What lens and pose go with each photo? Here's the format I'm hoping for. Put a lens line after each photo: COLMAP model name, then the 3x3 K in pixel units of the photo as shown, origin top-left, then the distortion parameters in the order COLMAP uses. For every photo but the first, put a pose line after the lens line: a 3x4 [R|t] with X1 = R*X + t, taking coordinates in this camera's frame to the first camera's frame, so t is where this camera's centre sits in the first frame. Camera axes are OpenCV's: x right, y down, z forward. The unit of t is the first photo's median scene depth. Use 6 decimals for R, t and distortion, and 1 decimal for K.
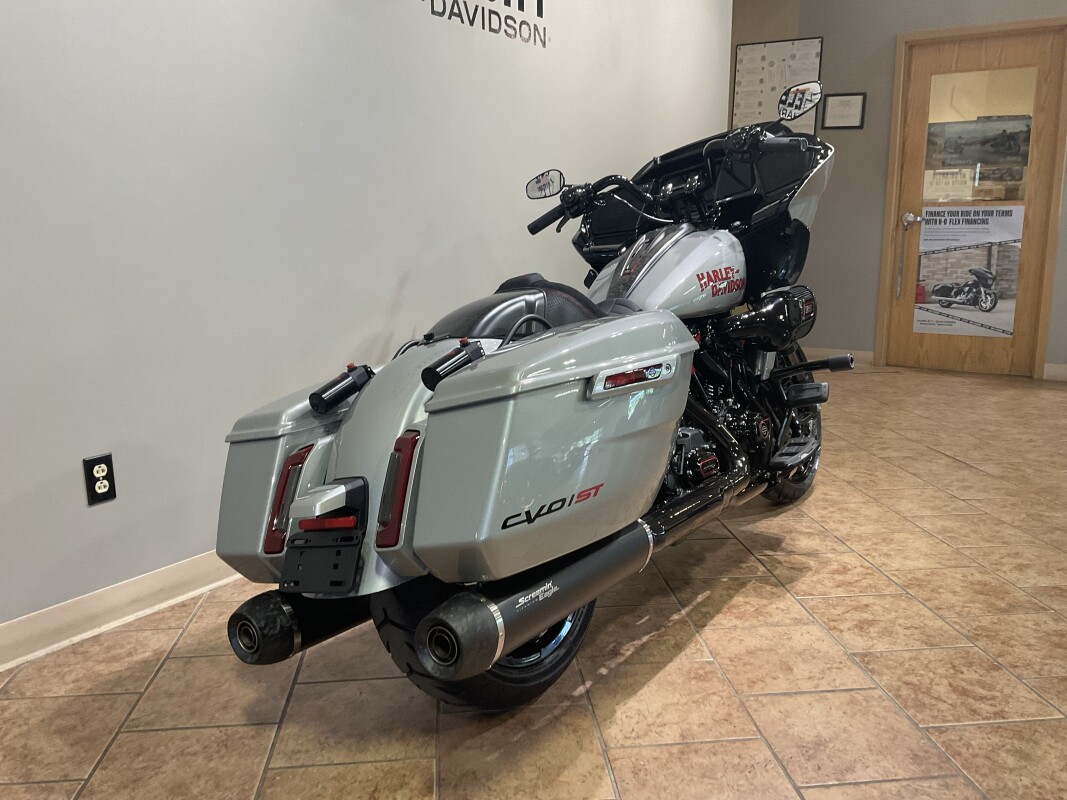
lens RADIAL K [[889.4, 0, 537.3], [0, 889.4, 397.6], [0, 0, 1]] dist [0.072299, -0.131337]
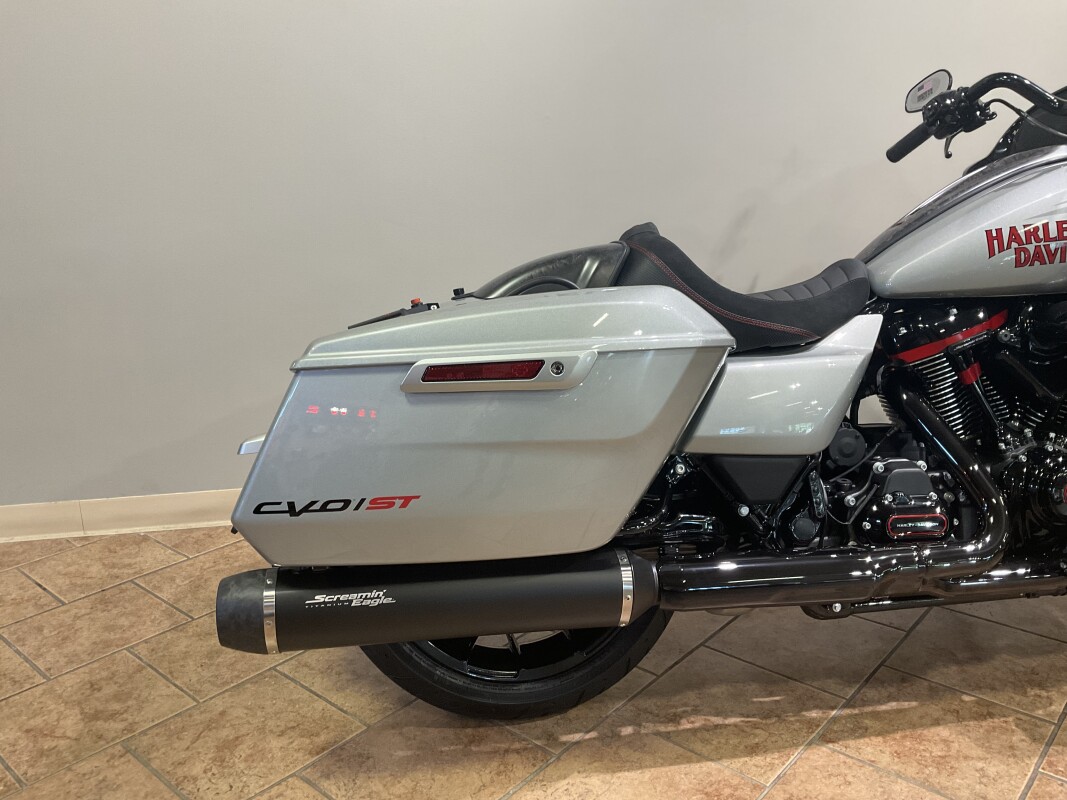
lens RADIAL K [[883.4, 0, 528.2], [0, 883.4, 402.2], [0, 0, 1]] dist [0.062594, -0.122150]
pose [[0.673572, 0.180333, -0.716785, 0.407059], [-0.113731, 0.983518, 0.140565, -0.064509], [0.730320, -0.013159, 0.682979, 0.305098]]
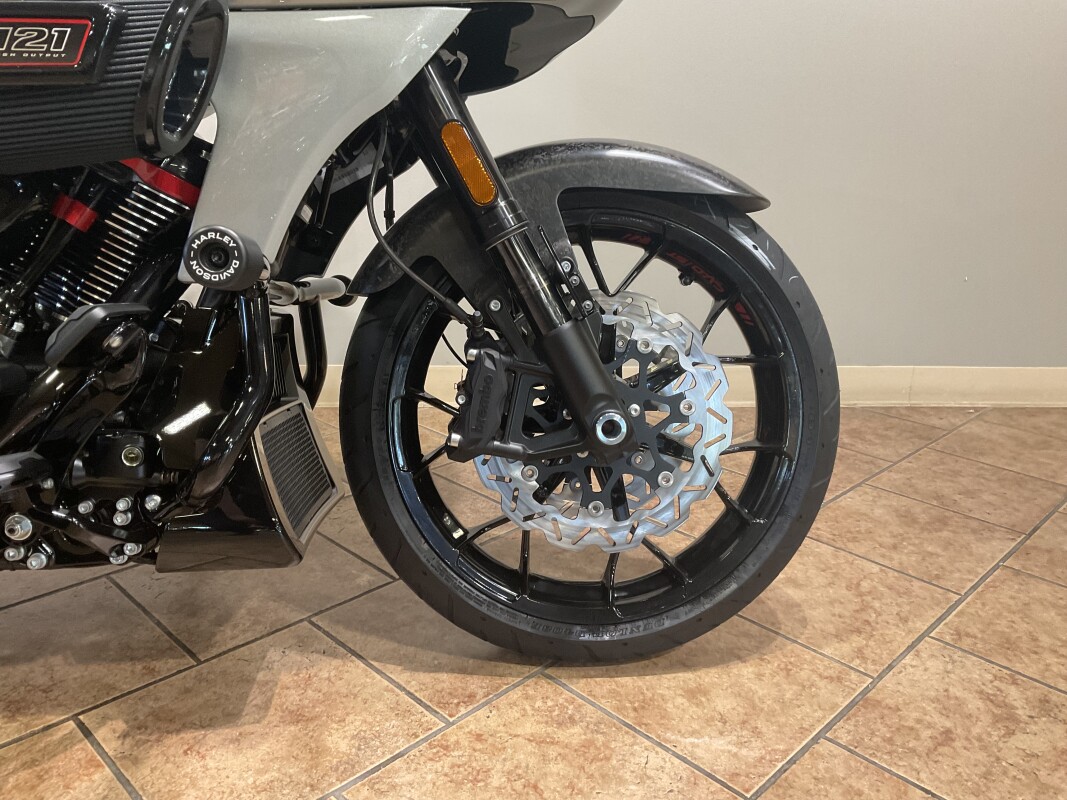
lens RADIAL K [[889.4, 0, 537.3], [0, 889.4, 397.6], [0, 0, 1]] dist [0.072299, -0.131337]
pose [[0.629714, 0.261184, -0.731603, 0.641302], [-0.178077, 0.965239, 0.191316, -0.070698], [0.756141, 0.009808, 0.654335, 0.926286]]
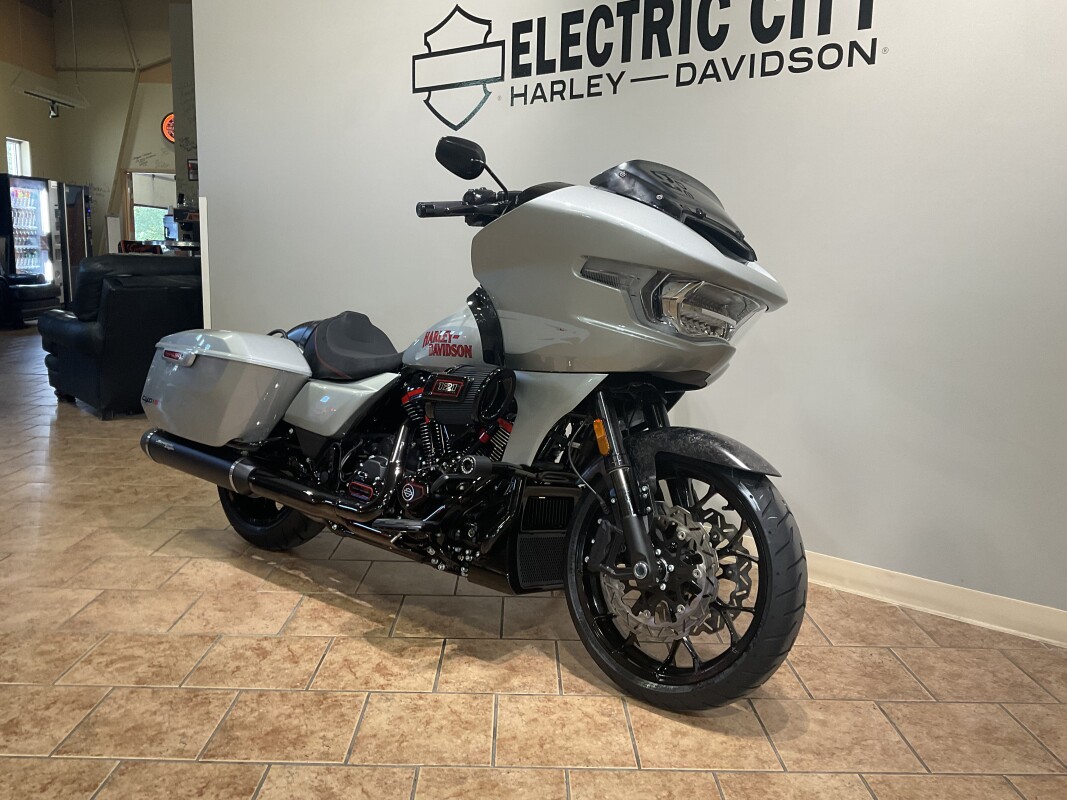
lens RADIAL K [[874.6, 0, 520.3], [0, 874.6, 401.4], [0, 0, 1]] dist [0.092884, -0.214035]
pose [[-0.107209, 0.164134, -0.980595, 1.137349], [-0.206510, 0.961094, 0.183448, -0.256452], [0.972553, 0.222169, -0.069143, 1.122409]]
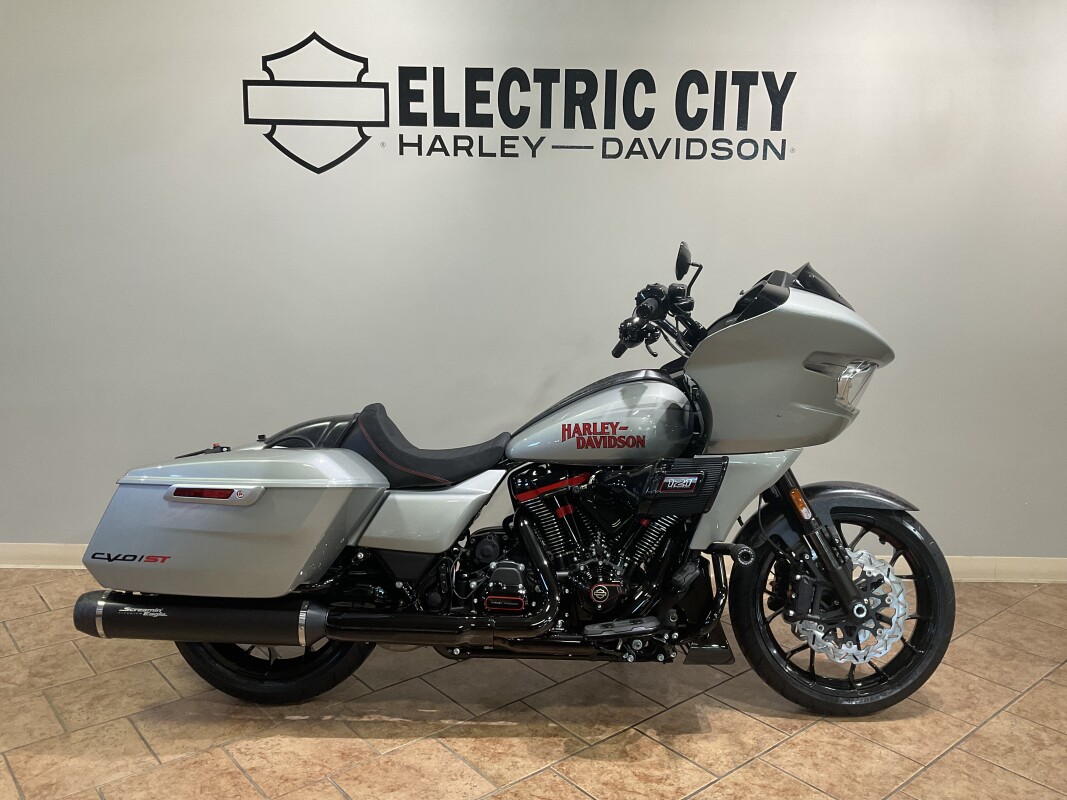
lens RADIAL K [[883.4, 0, 528.2], [0, 883.4, 402.2], [0, 0, 1]] dist [0.062594, -0.122150]
pose [[0.551099, 0.155399, -0.819842, 0.928242], [-0.169462, 0.982875, 0.072390, -0.215373], [0.817051, 0.099038, 0.567996, 0.356768]]
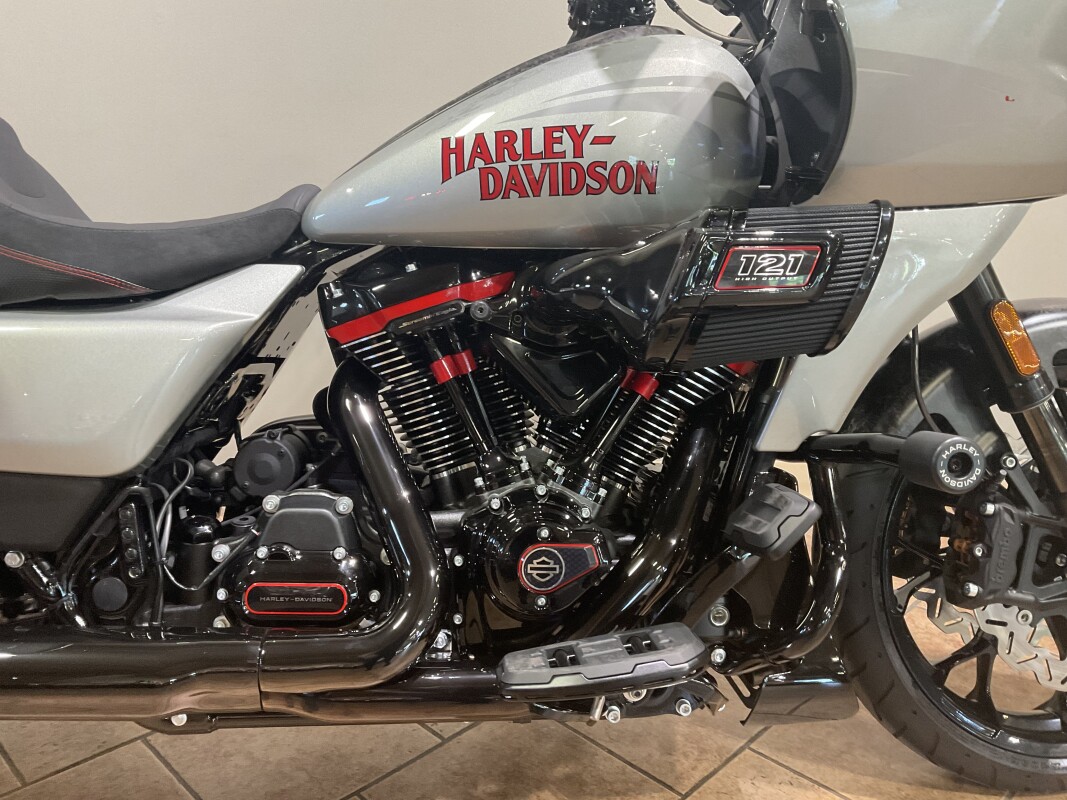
lens RADIAL K [[883.4, 0, 528.2], [0, 883.4, 402.2], [0, 0, 1]] dist [0.062594, -0.122150]
pose [[0.634841, 0.225561, -0.738985, 0.487677], [-0.171722, 0.973708, 0.149684, -0.082908], [0.753318, 0.031874, 0.656884, 0.721367]]
